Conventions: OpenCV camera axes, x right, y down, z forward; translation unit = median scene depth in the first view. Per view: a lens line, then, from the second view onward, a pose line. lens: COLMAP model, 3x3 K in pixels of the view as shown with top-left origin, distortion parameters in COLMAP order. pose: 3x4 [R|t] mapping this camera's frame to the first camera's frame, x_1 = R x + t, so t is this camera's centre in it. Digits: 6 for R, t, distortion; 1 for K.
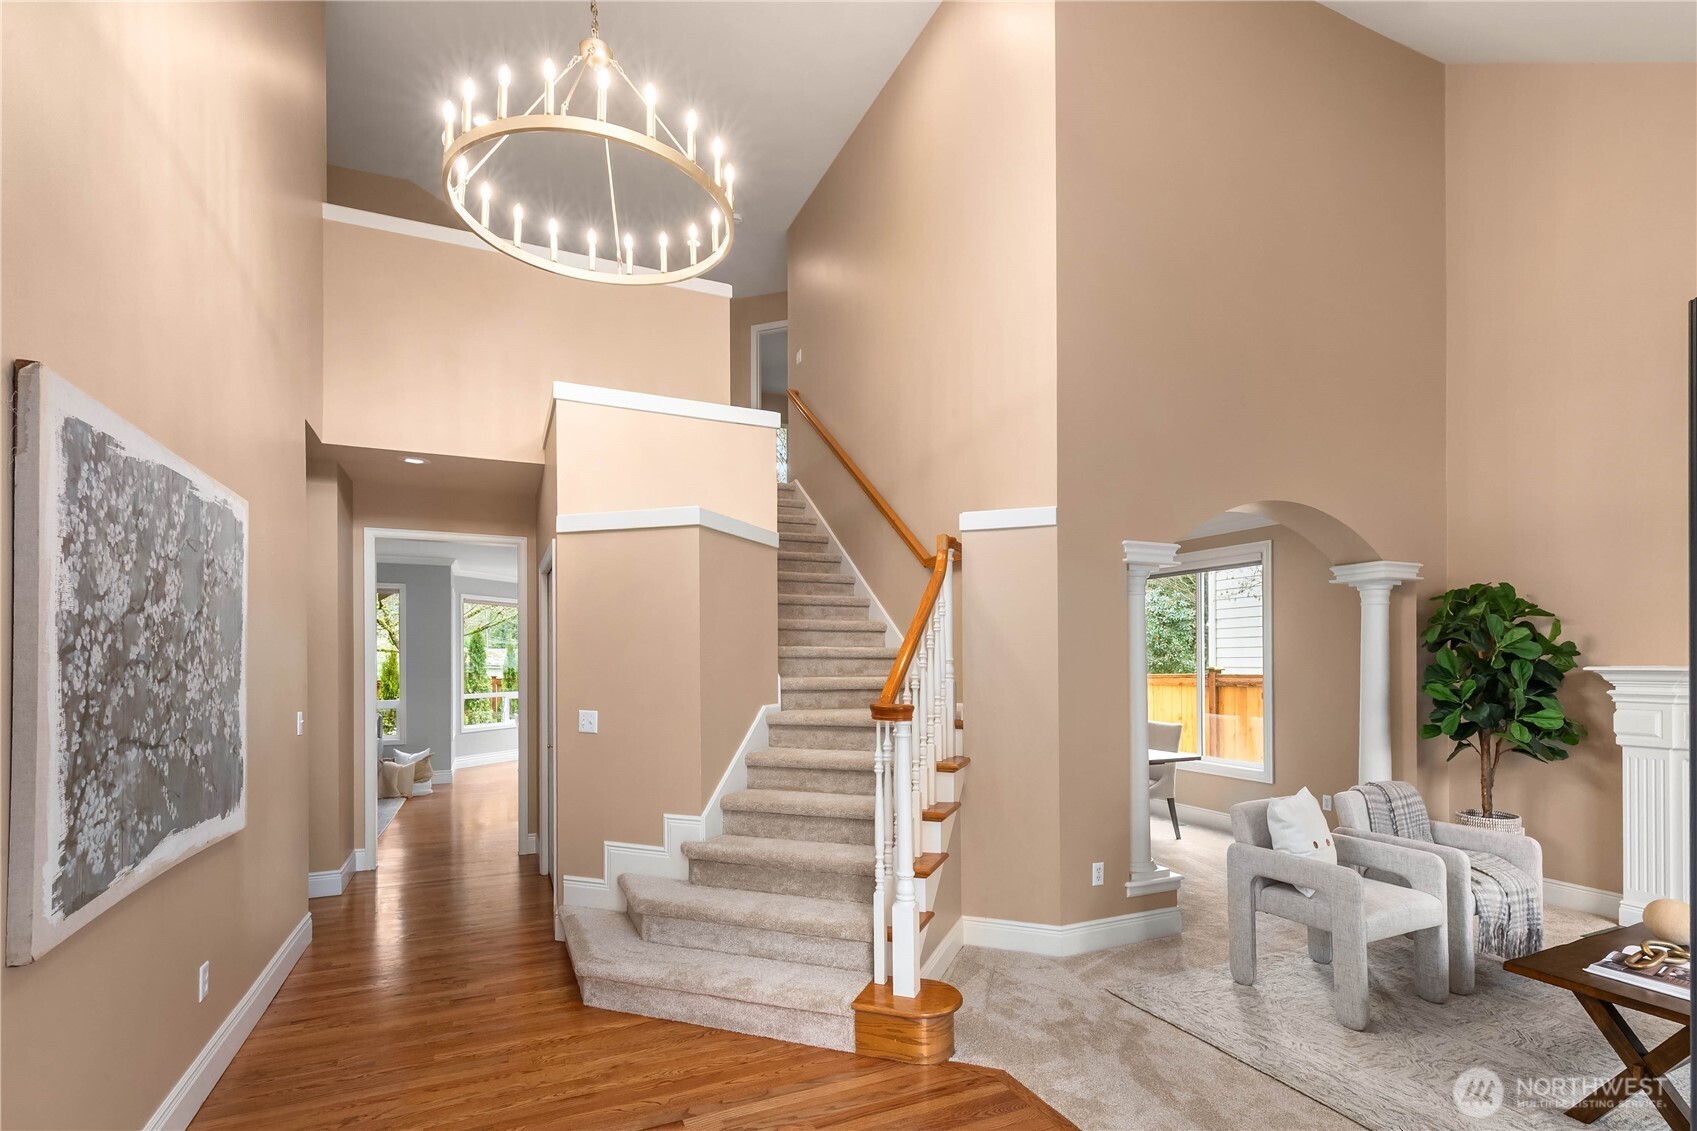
lens RADIAL K [[793.0, 0, 847.7], [0, 793.0, 566.2], [0, 0, 1]] dist [0.000812, -0.000389]
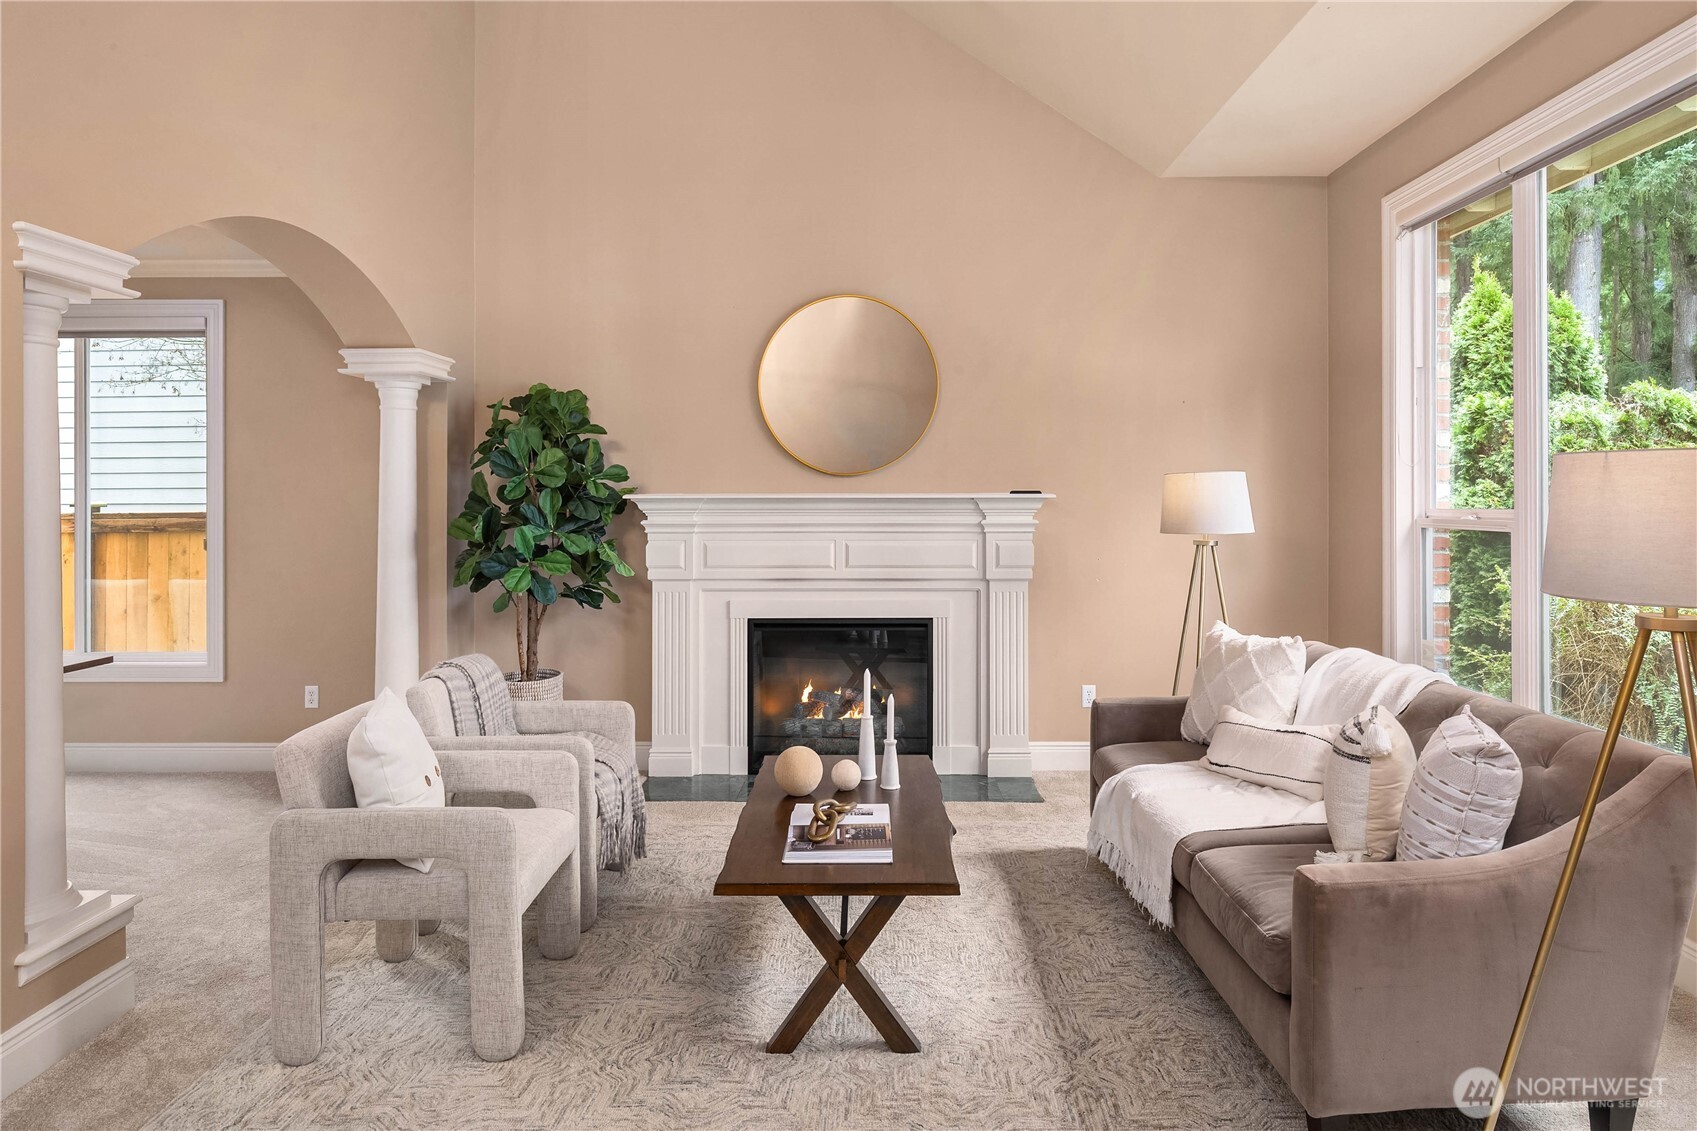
lens RADIAL K [[1024.1, 0, 874.6], [0, 1024.1, 497.9], [0, 0, 1]] dist [0.001932, -0.000413]
pose [[0.419457, -0.002897, 0.907771, 0.019550], [-0.105230, 0.993098, 0.051793, 0.049876], [-0.901656, -0.117250, 0.416257, 0.326063]]
